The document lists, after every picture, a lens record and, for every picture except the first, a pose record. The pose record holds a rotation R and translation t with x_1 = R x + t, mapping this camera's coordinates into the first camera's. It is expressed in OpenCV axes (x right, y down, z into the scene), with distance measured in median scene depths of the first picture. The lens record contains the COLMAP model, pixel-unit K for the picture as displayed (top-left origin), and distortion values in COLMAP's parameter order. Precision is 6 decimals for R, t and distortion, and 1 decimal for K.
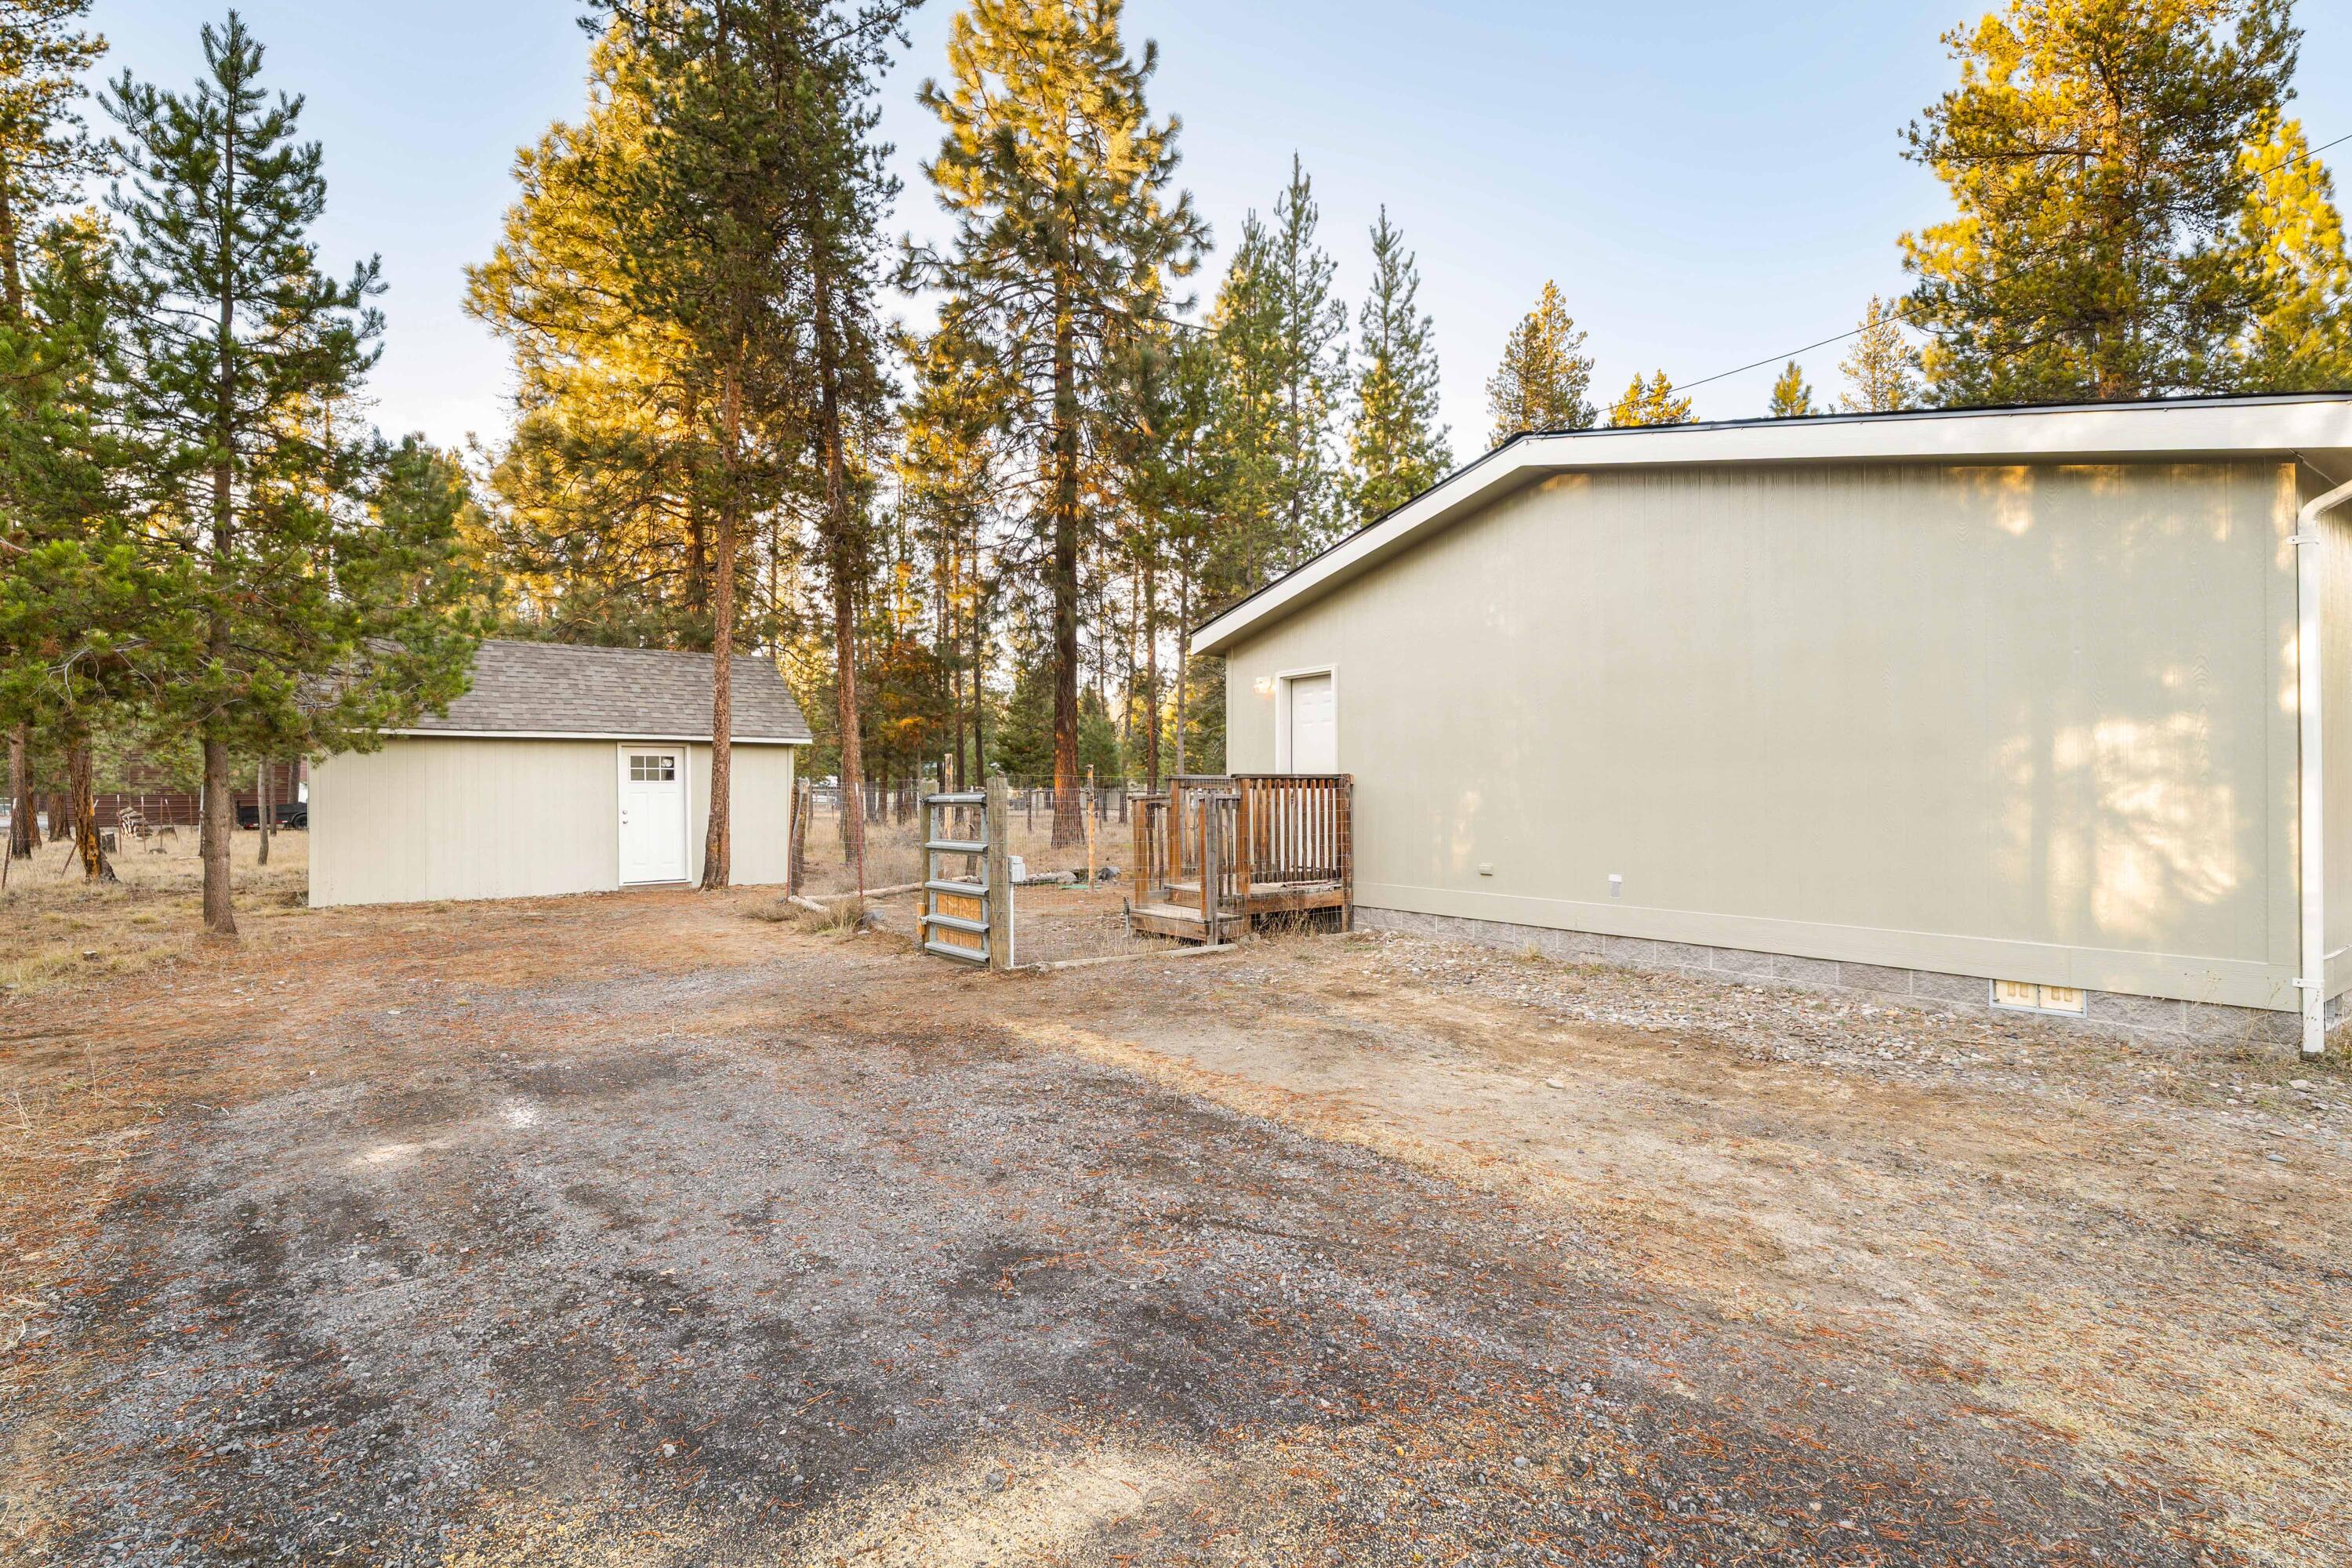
lens RADIAL K [[1070.5, 0, 1176.2], [0, 1070.5, 805.5], [0, 0, 1]] dist [0.000316, -0.003037]
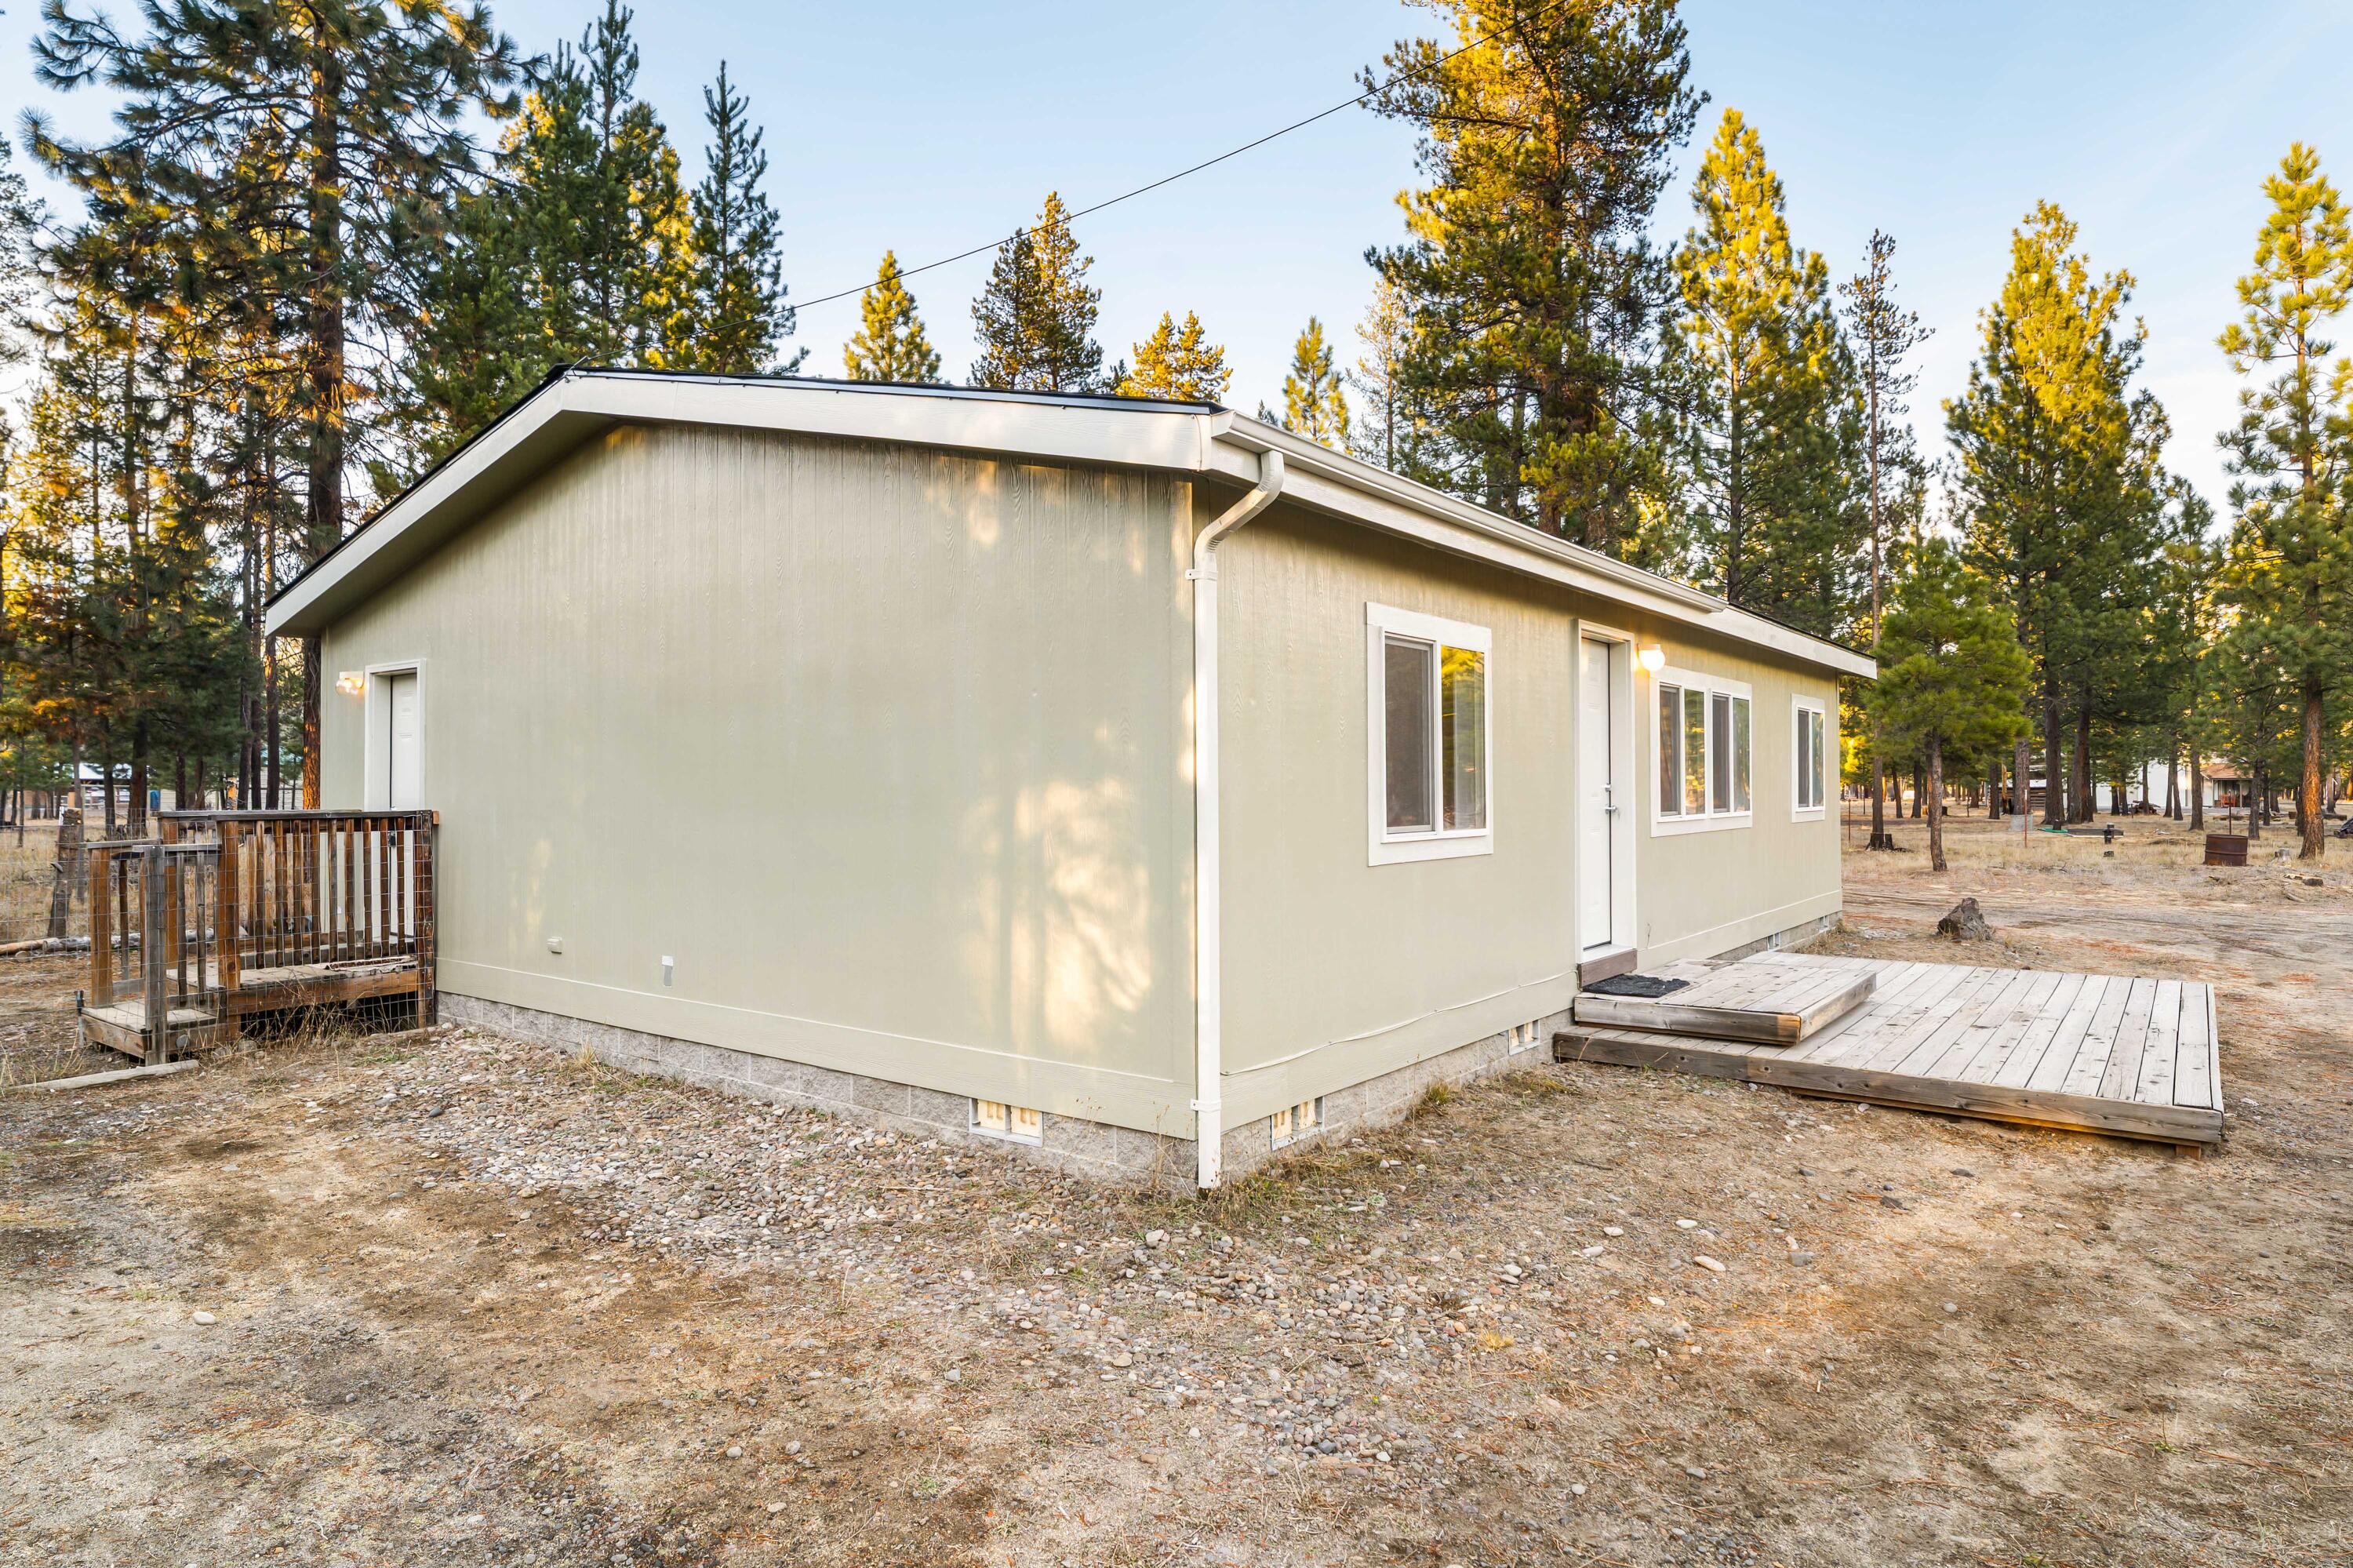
lens RADIAL K [[1279.8, 0, 1172.6], [0, 1279.8, 777.7], [0, 0, 1]] dist [-0.006957, 0.003297]
pose [[0.958188, 0.002983, 0.286123, 0.416998], [0.000094, 0.999942, -0.010738, -0.044495], [-0.286138, 0.010316, 0.958133, 0.022908]]
